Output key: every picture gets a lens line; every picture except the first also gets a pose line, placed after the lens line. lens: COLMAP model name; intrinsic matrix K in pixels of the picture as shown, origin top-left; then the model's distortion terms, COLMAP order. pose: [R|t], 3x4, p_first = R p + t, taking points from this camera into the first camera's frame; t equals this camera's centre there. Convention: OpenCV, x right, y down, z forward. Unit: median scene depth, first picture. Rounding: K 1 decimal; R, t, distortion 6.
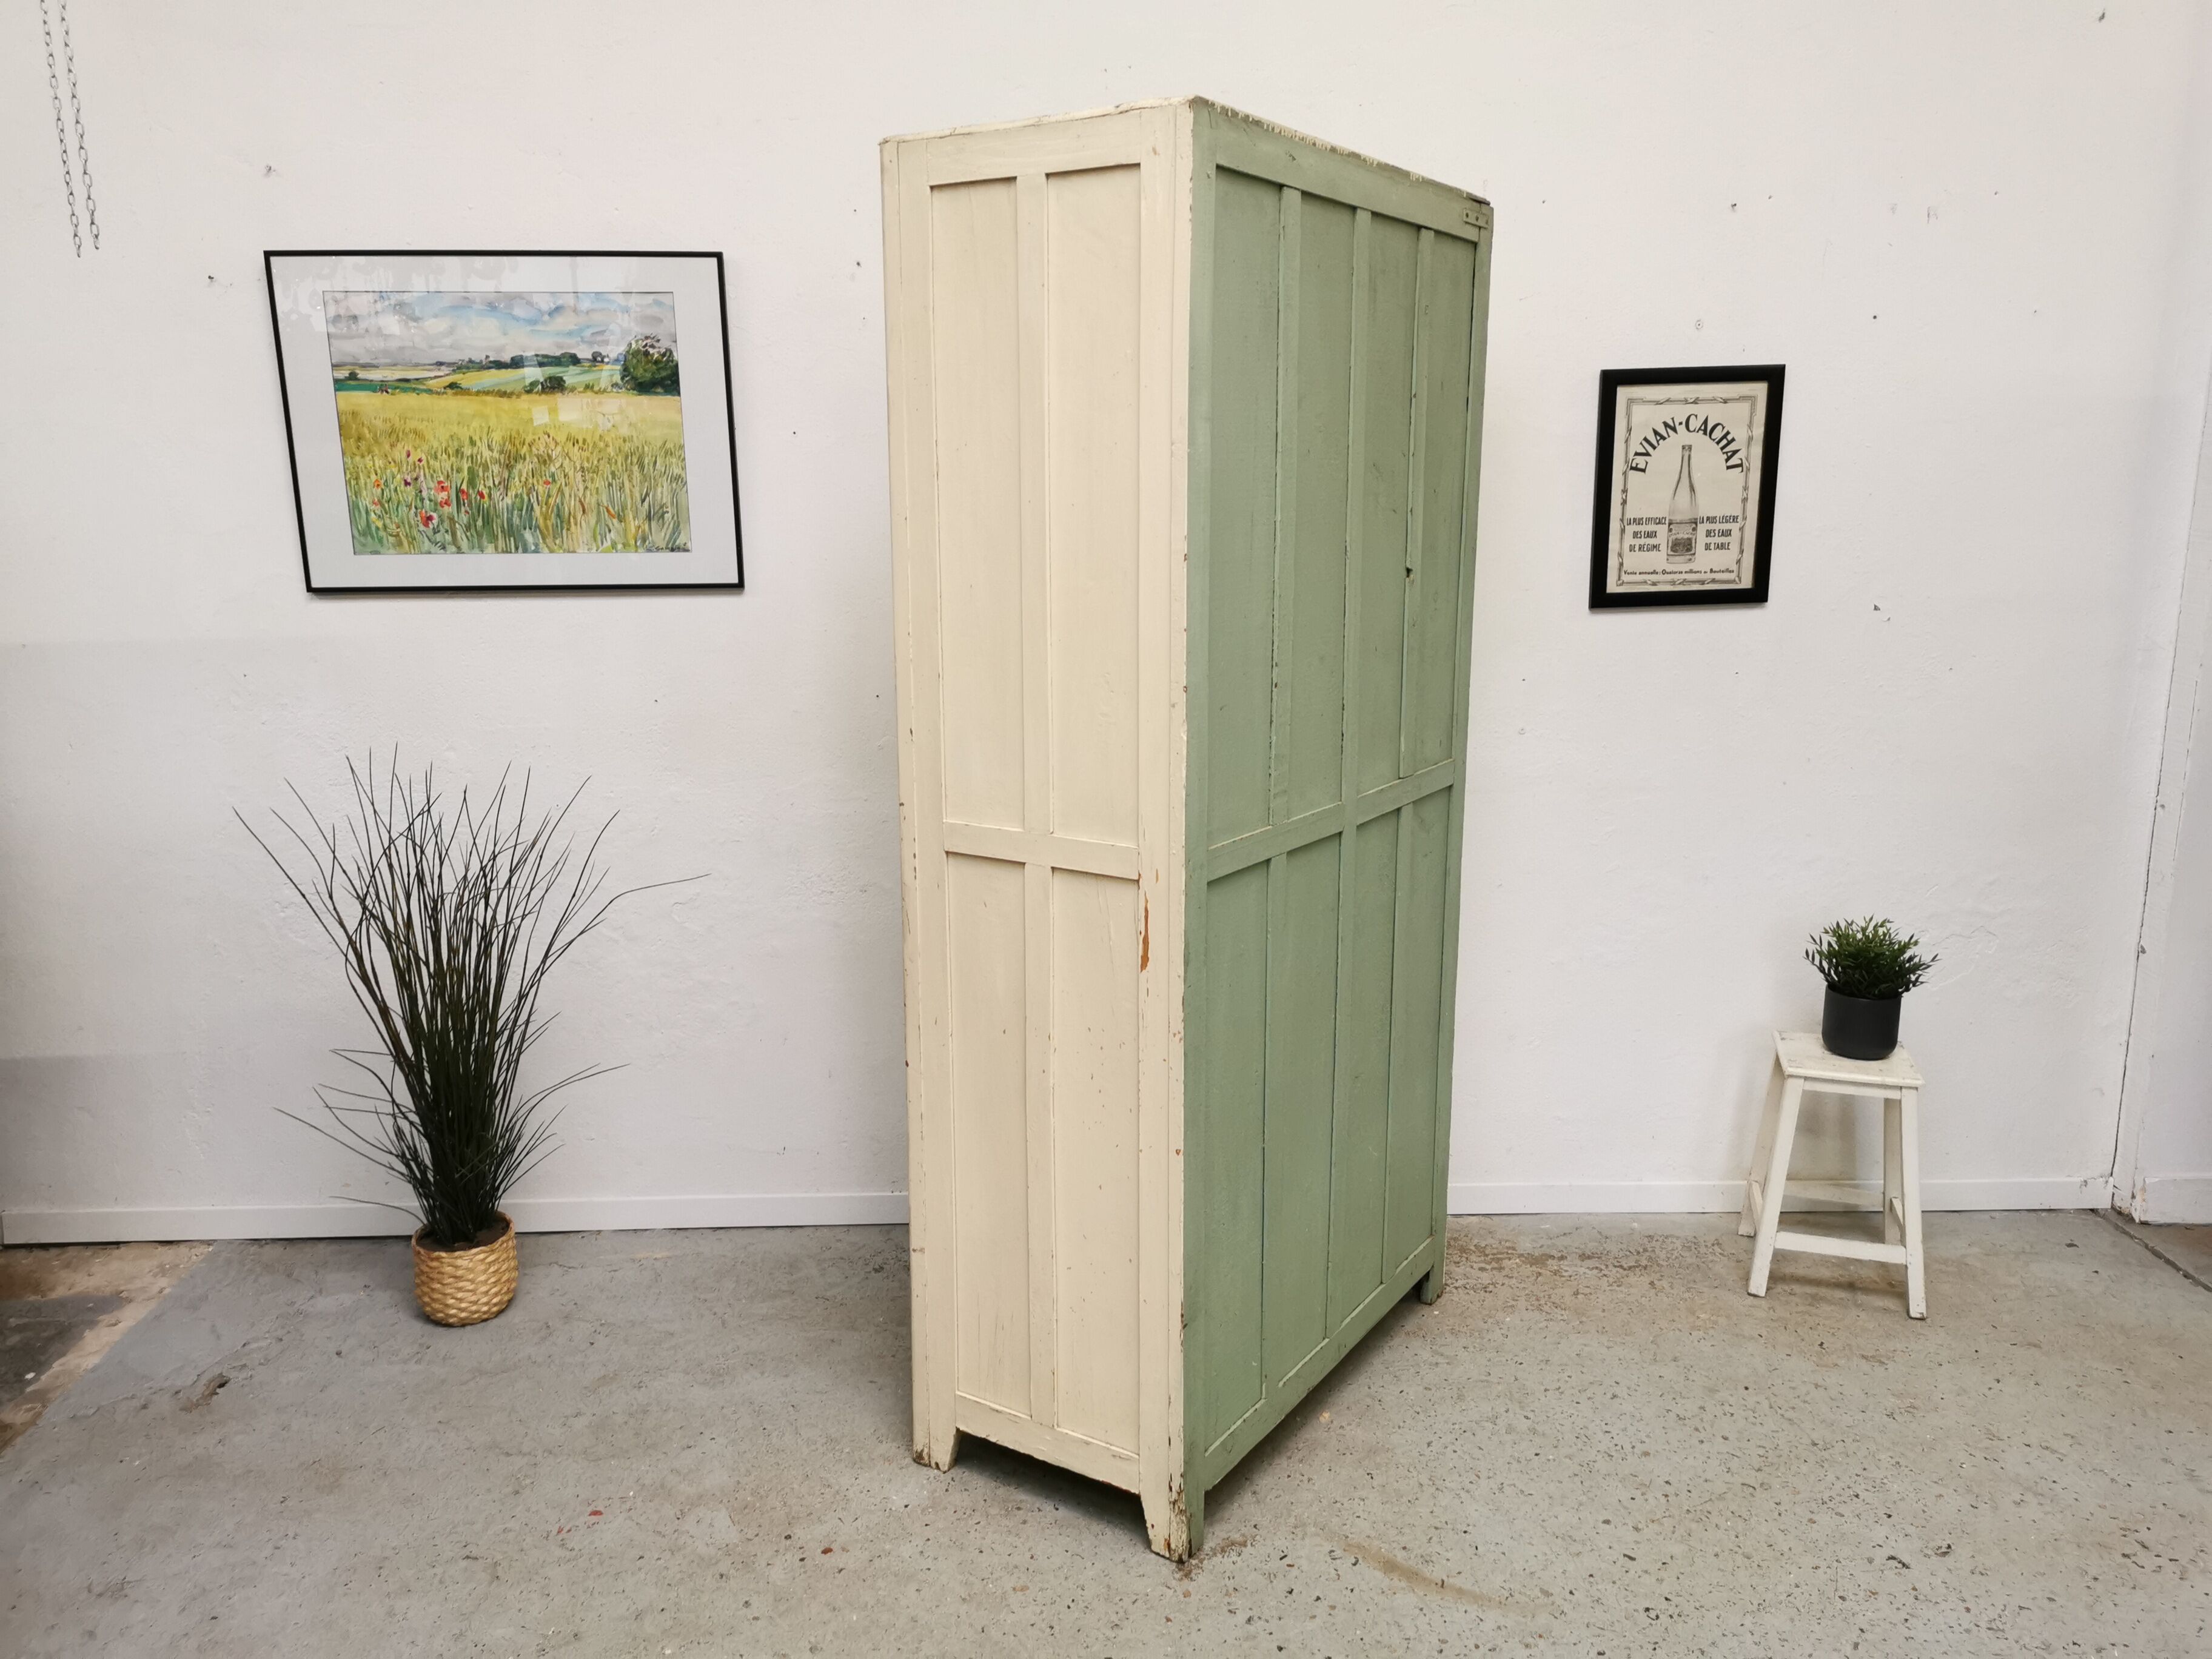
lens RADIAL K [[1707.6, 0, 1105.5], [0, 1707.6, 827.5], [0, 0, 1]] dist [0.065240, -0.059509]
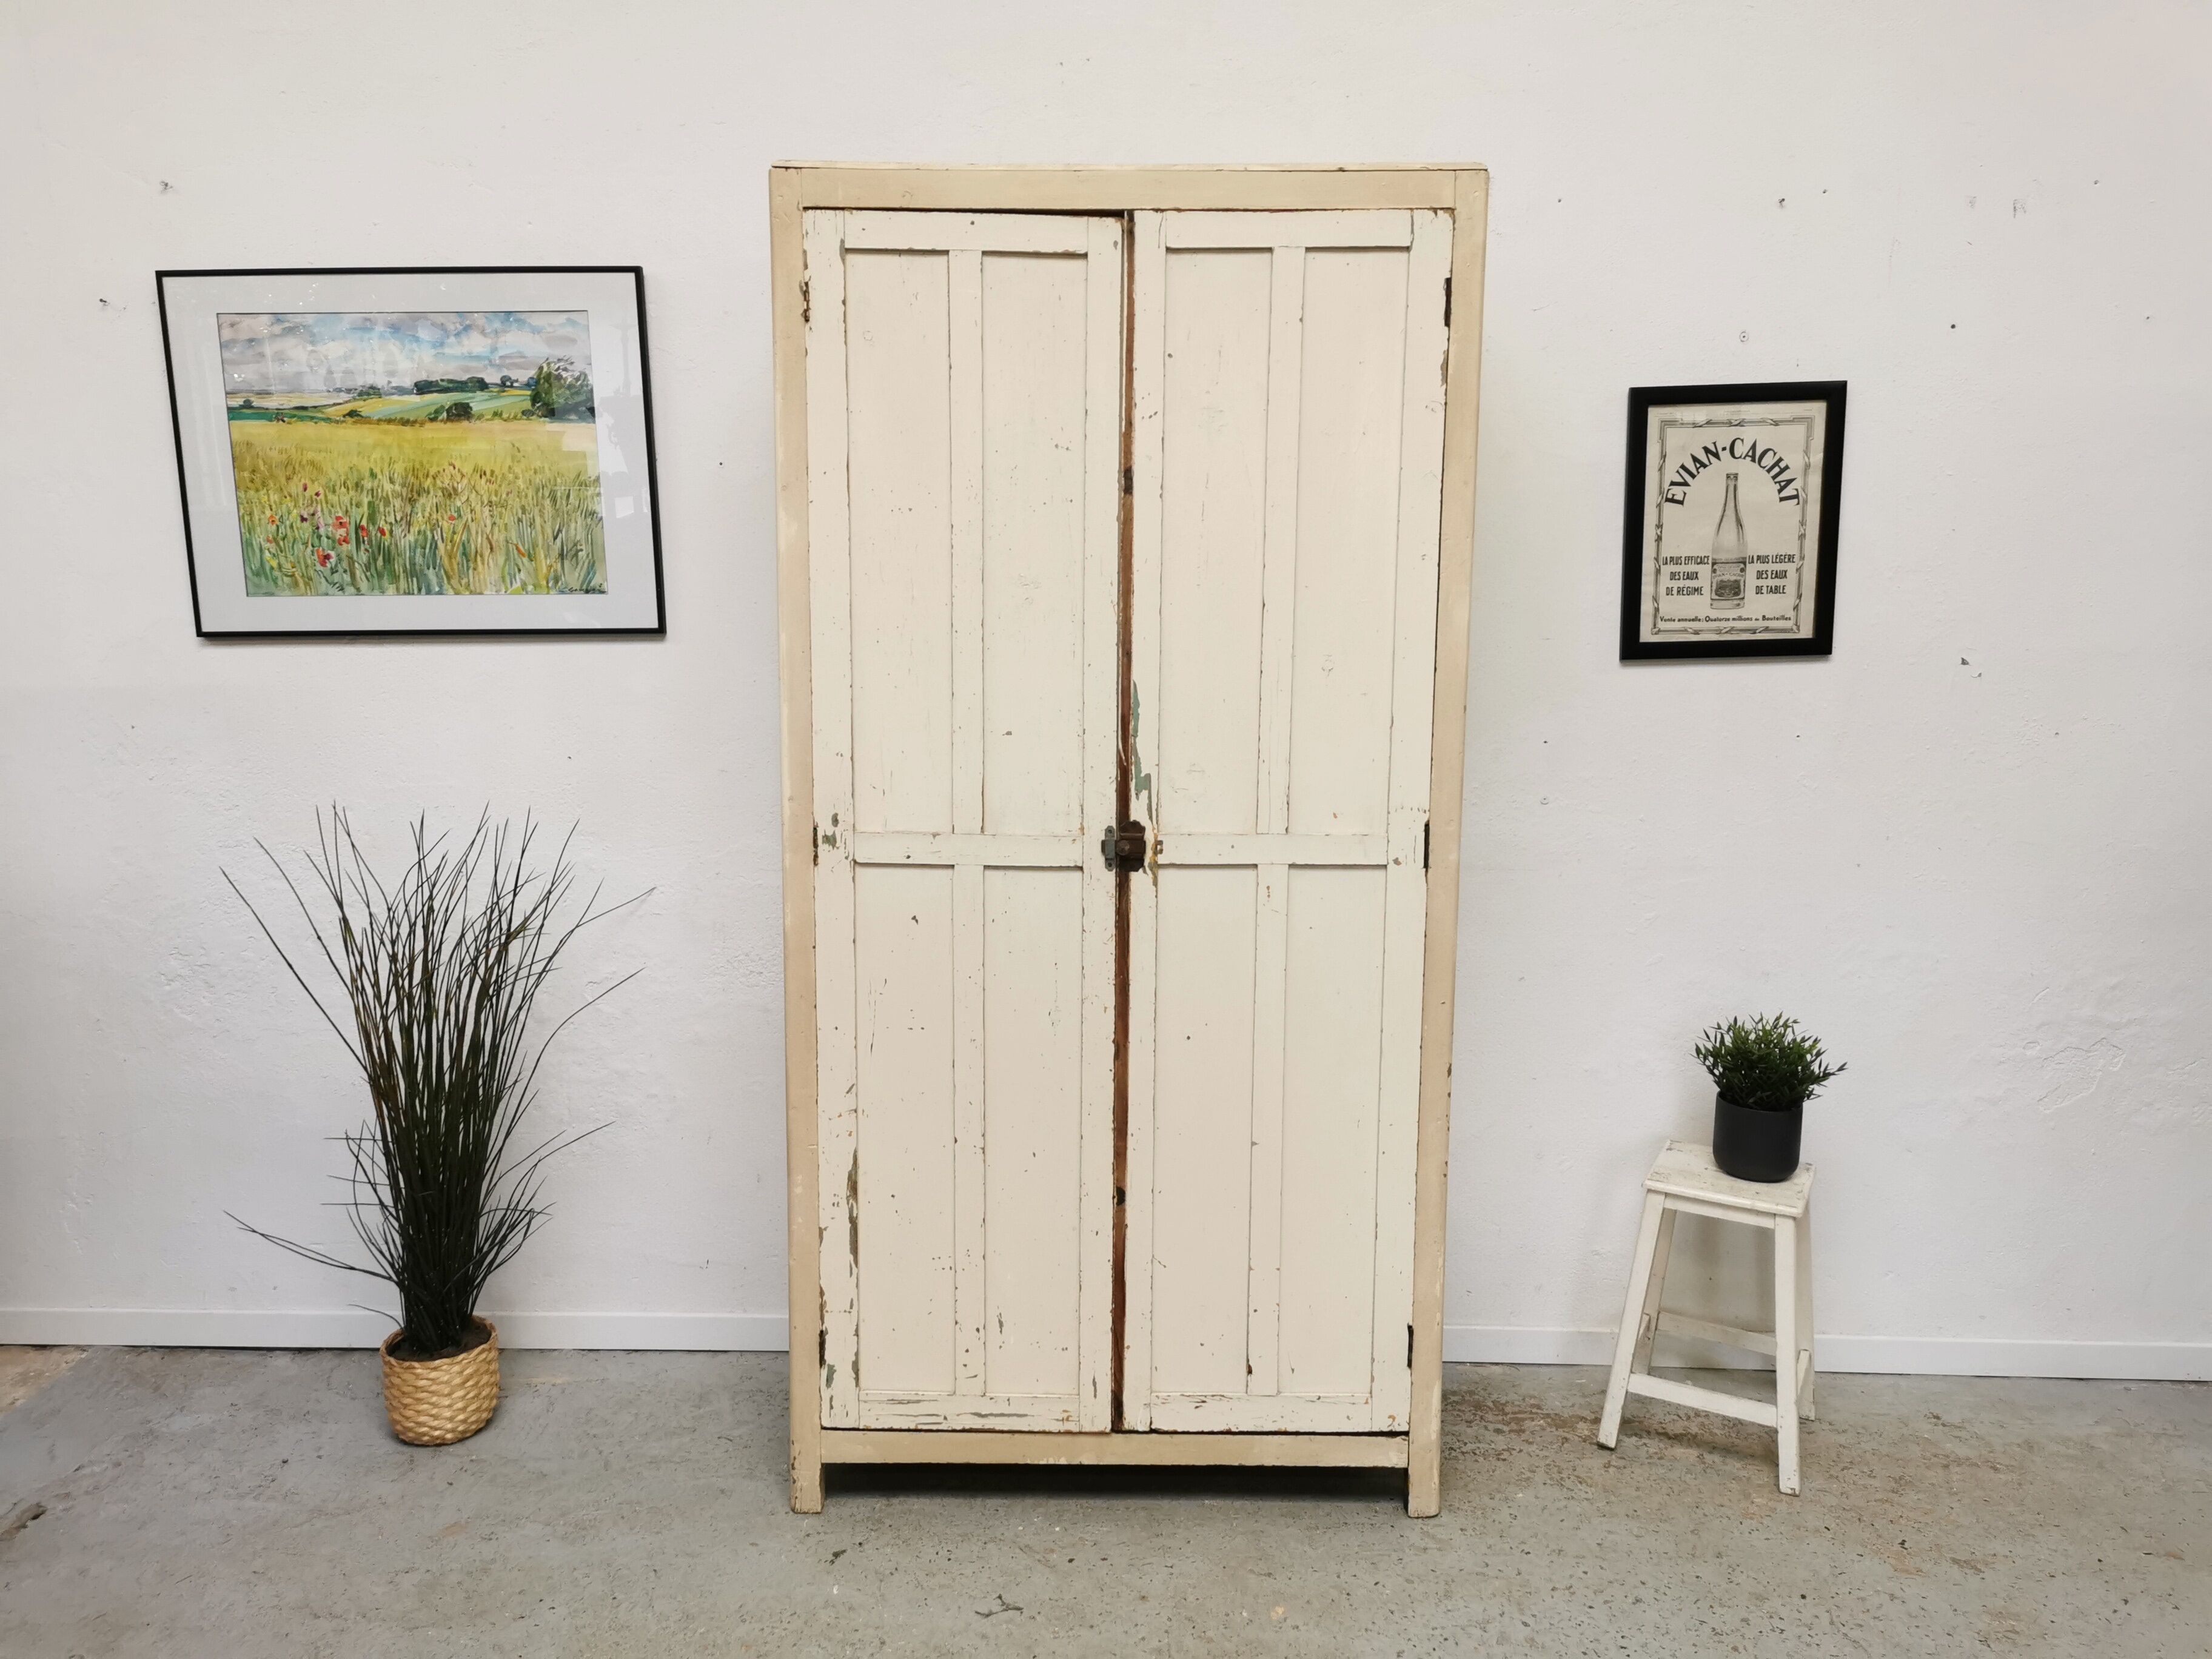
lens RADIAL K [[1707.6, 0, 1103.1], [0, 1707.6, 826.2], [0, 0, 1]] dist [0.065240, -0.059509]
pose [[0.996875, 0.009824, -0.078377, 0.093904], [-0.014726, 0.997954, -0.062212, 0.015096], [0.077606, 0.063172, 0.994981, 0.124796]]
